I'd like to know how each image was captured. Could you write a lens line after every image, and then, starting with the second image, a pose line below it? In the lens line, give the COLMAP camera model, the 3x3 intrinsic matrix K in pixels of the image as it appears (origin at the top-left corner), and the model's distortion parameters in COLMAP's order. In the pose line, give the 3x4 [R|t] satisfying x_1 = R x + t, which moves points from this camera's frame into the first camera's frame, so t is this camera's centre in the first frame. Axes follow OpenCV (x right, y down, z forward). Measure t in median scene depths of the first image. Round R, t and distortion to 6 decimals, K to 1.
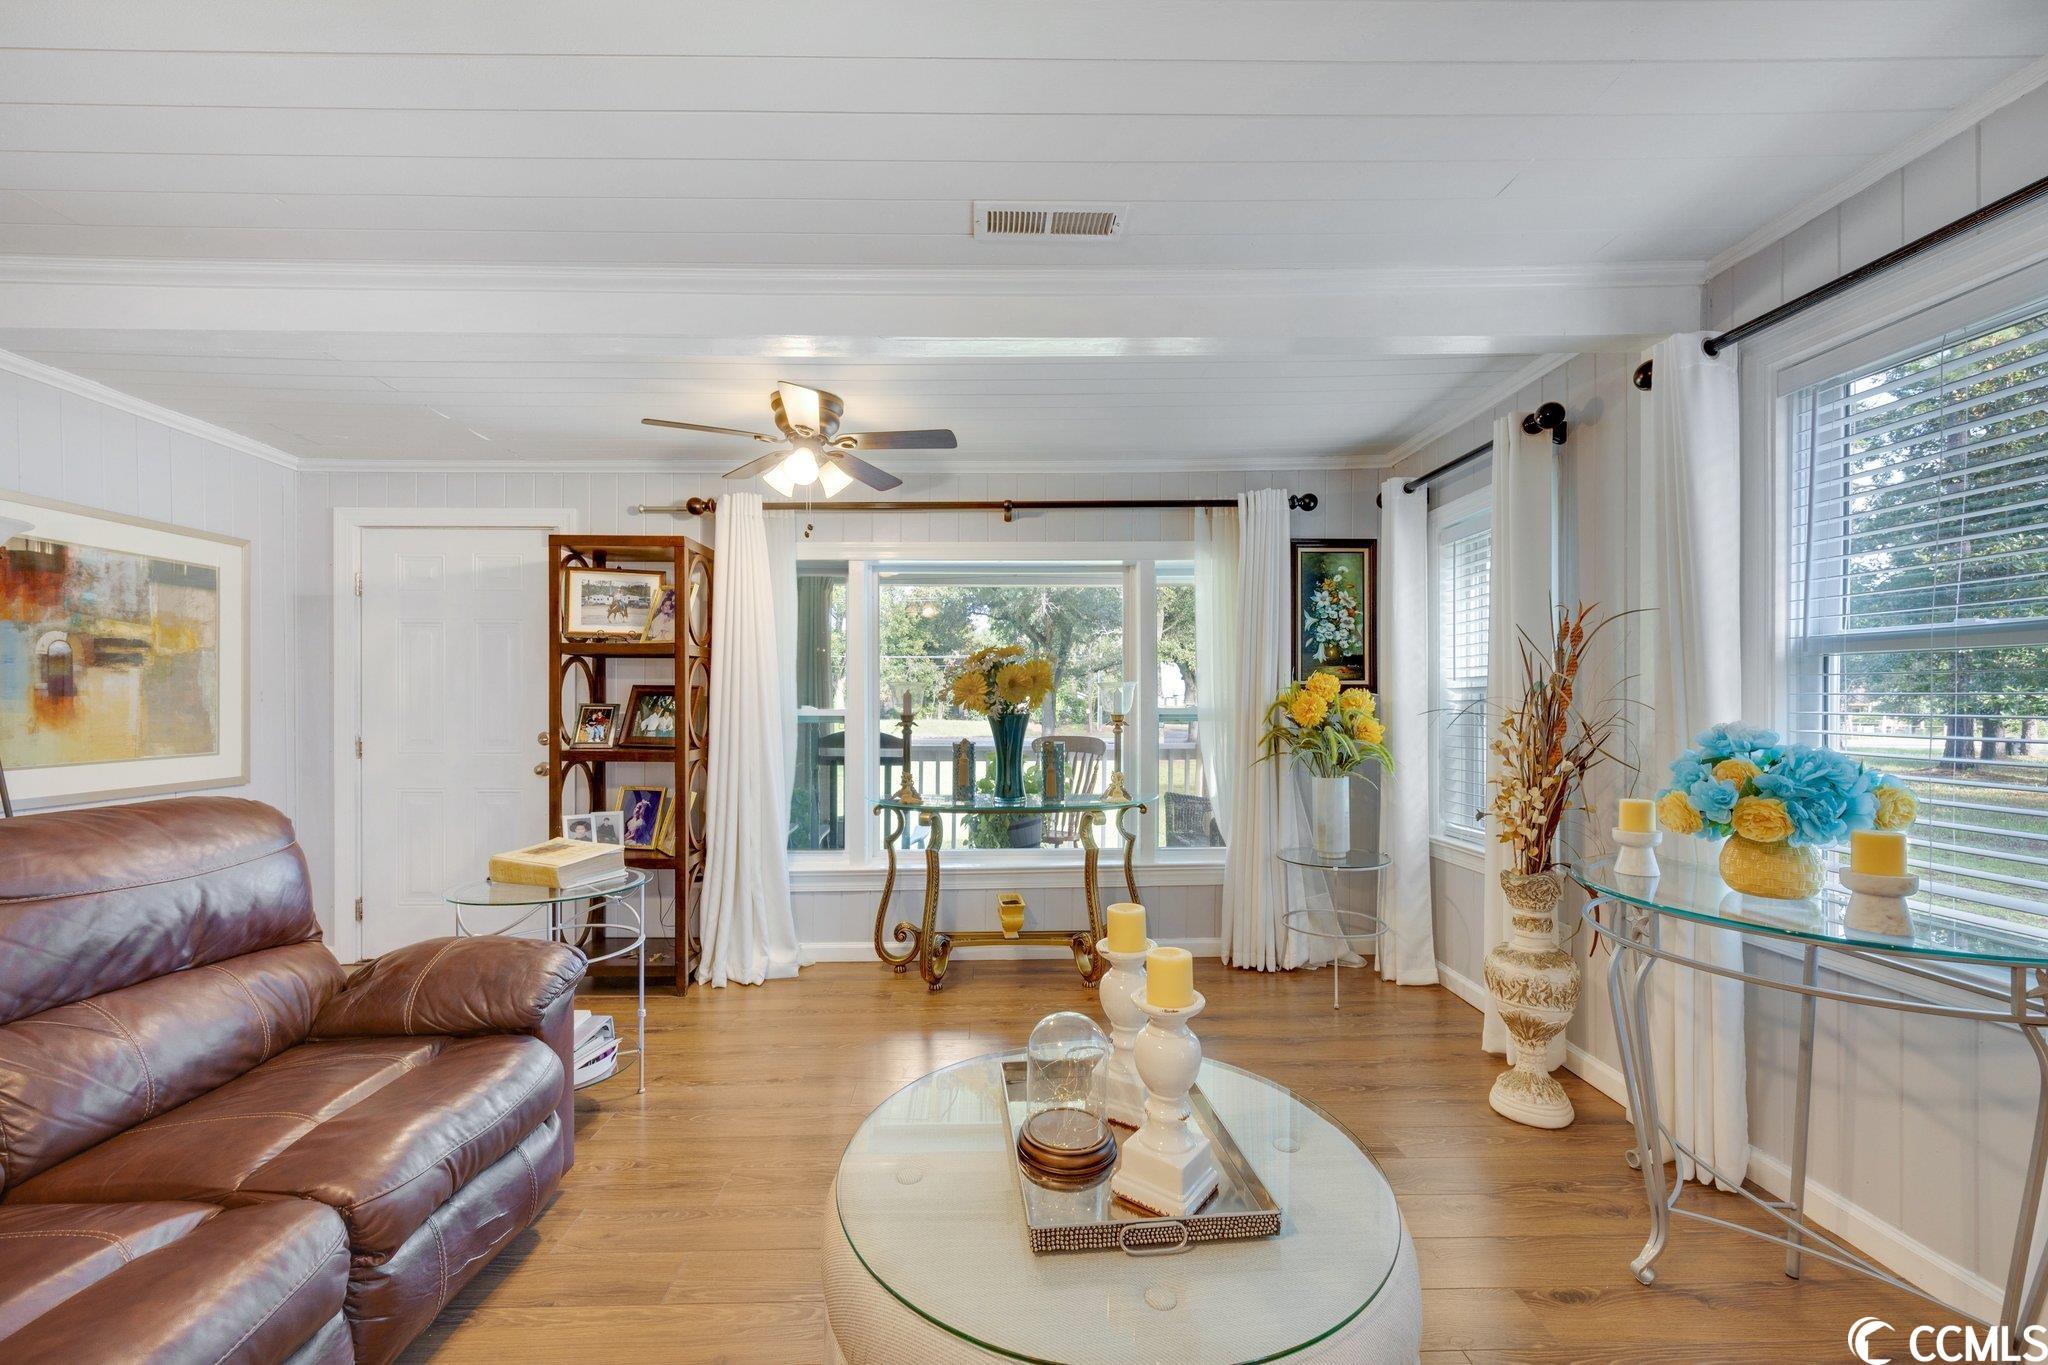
lens RADIAL K [[816.1, 0, 1016.1], [0, 816.1, 697.2], [0, 0, 1]] dist [-0.011641, -0.000130]
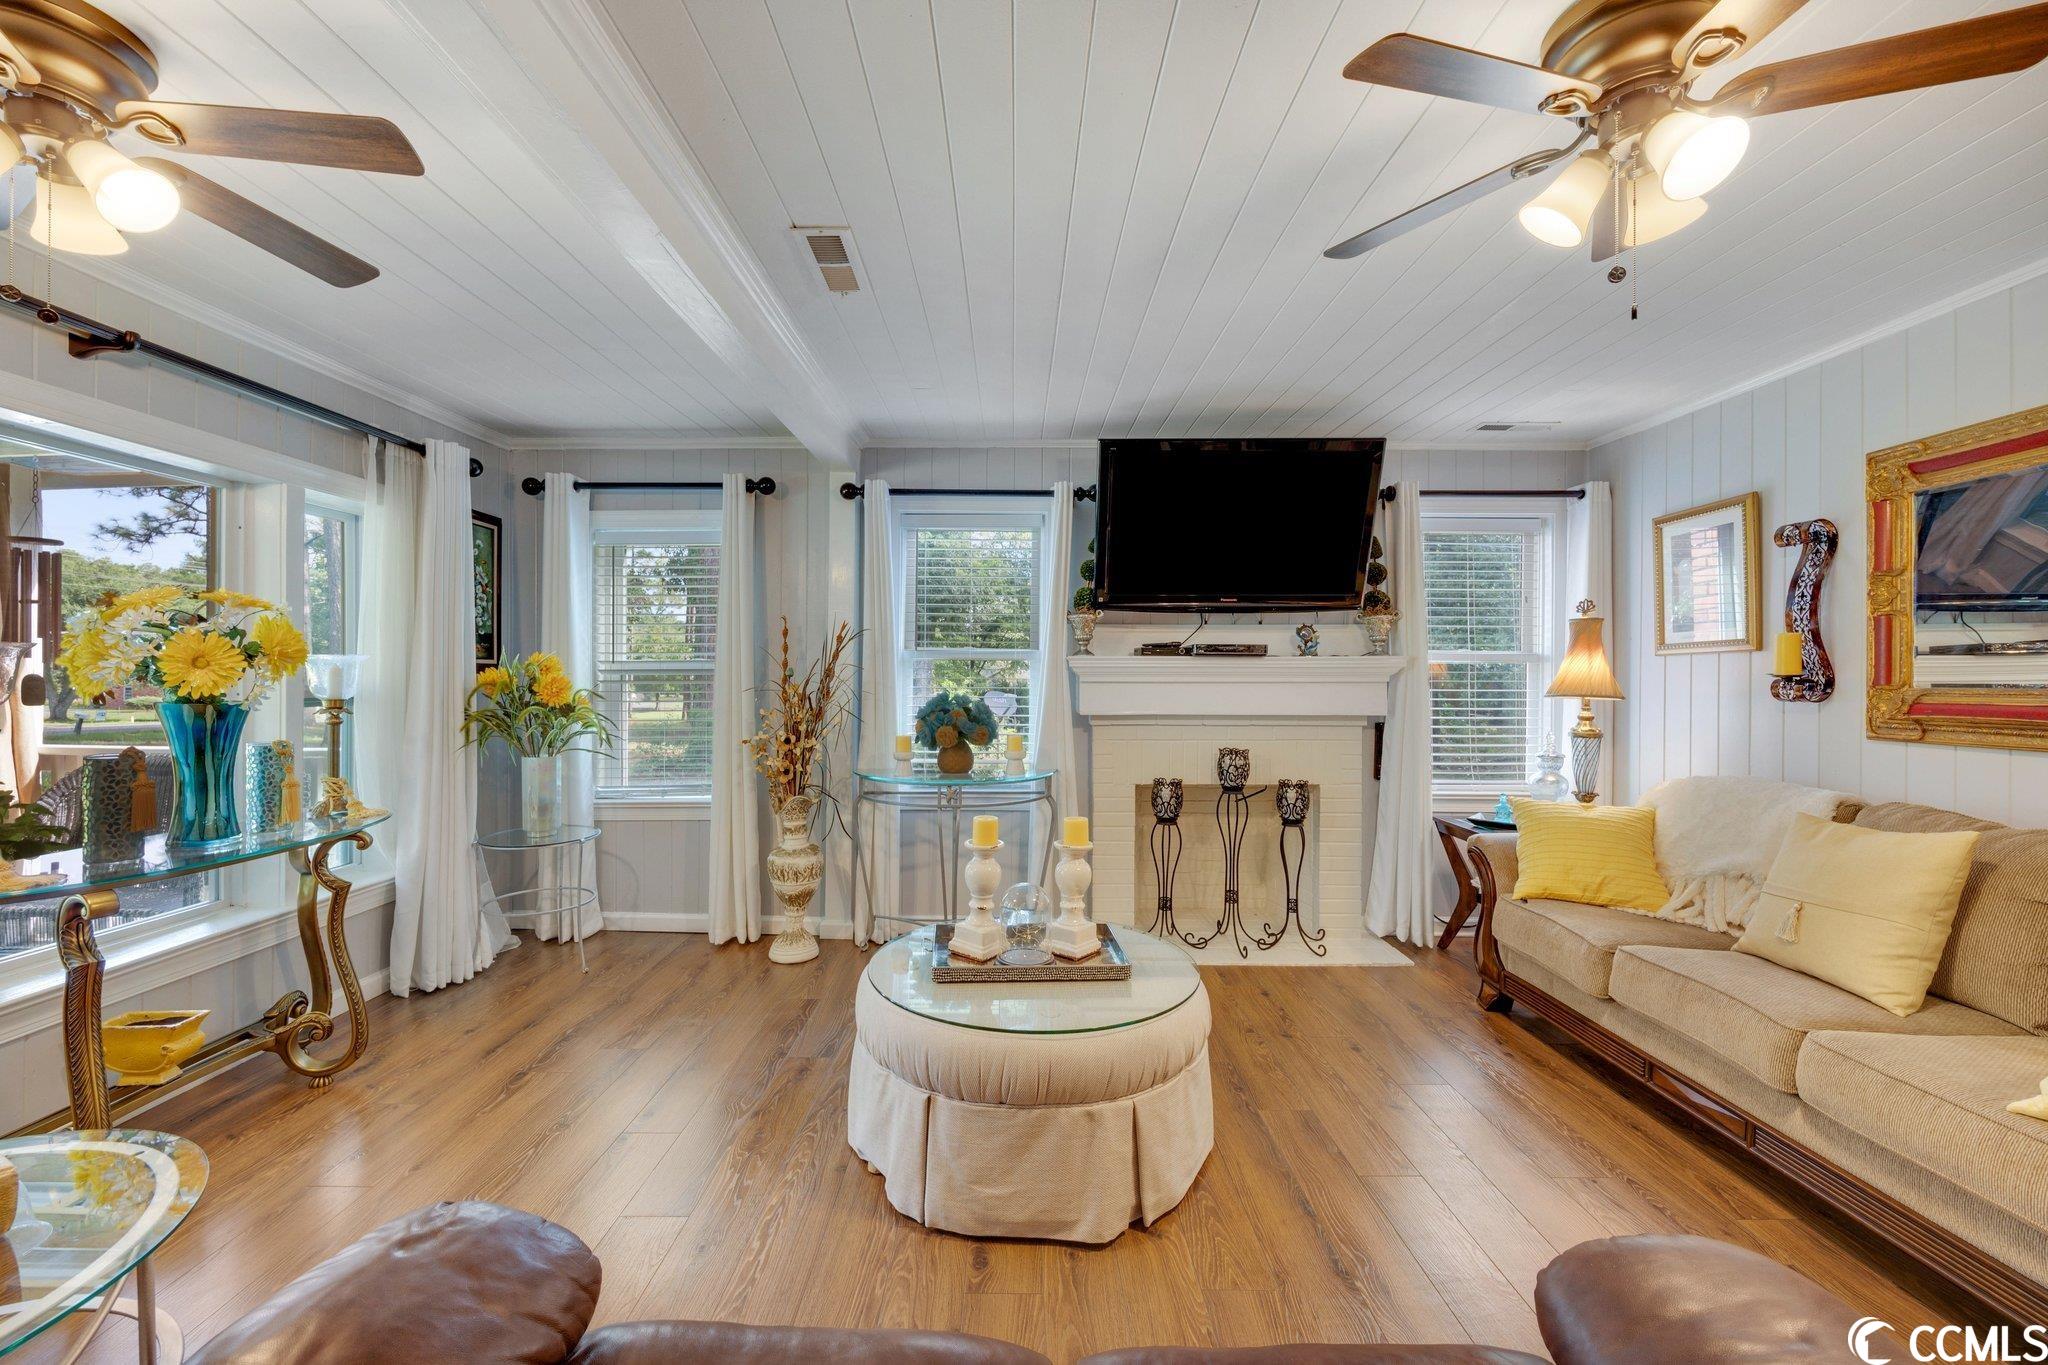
lens RADIAL K [[816.1, 0, 1017.3], [0, 816.1, 677.0], [0, 0, 1]] dist [-0.011641, -0.000130]
pose [[0.042579, 0.005164, 0.999080, -0.562941], [0.001463, 0.999985, -0.005231, 0.005790], [-0.999092, 0.001684, 0.042571, 0.349693]]
